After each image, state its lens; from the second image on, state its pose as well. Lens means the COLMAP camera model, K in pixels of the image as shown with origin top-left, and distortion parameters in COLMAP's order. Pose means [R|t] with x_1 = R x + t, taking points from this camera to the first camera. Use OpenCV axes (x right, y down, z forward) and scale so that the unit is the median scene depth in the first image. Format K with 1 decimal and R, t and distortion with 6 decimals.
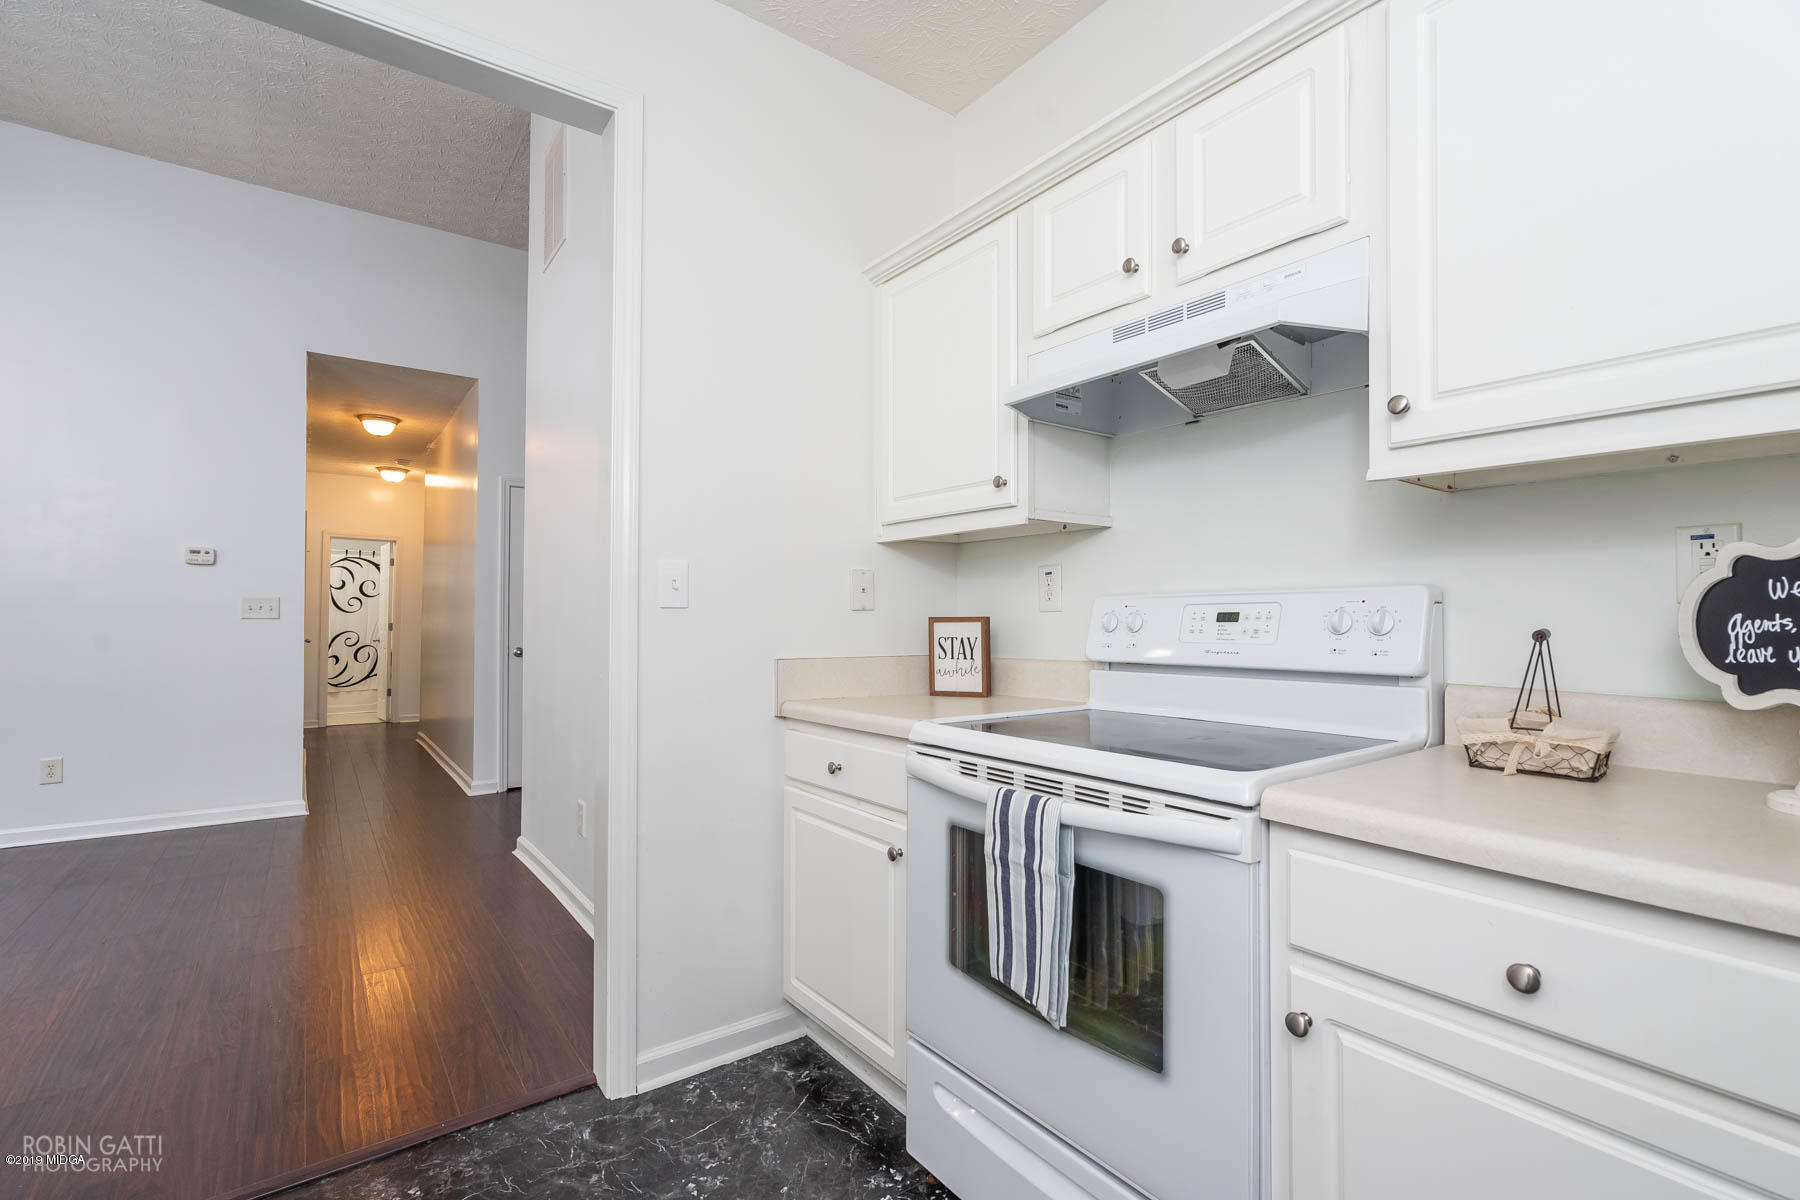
lens RADIAL K [[815.6, 0, 900.0], [0, 815.6, 605.9], [0, 0, 1]] dist [-0.004166, 0.001882]
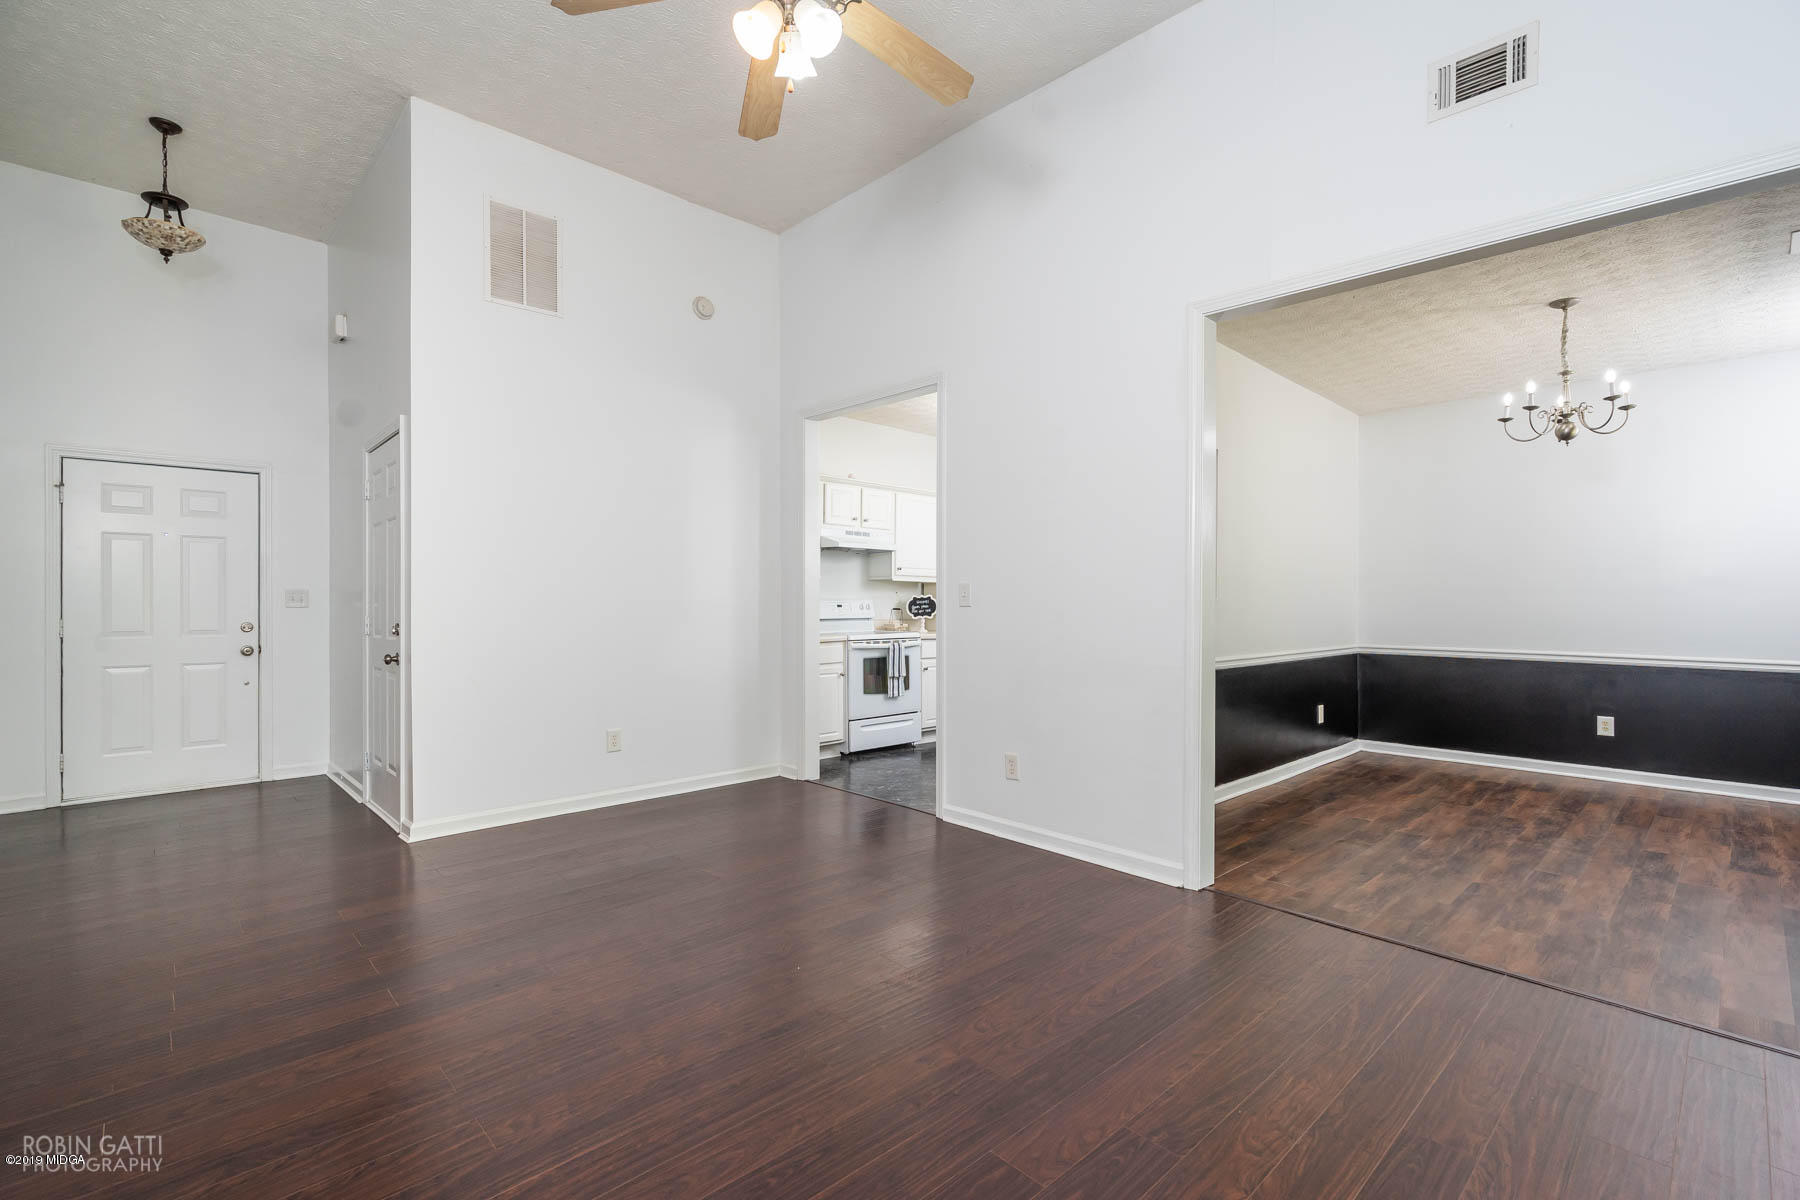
lens RADIAL K [[815.6, 0, 900.0], [0, 815.6, 605.9], [0, 0, 1]] dist [-0.004166, 0.001882]
pose [[-0.123535, -0.009356, 0.992296, -4.036933], [-0.017209, 0.999825, 0.007284, -0.022150], [-0.992191, -0.016176, -0.123674, 1.373199]]
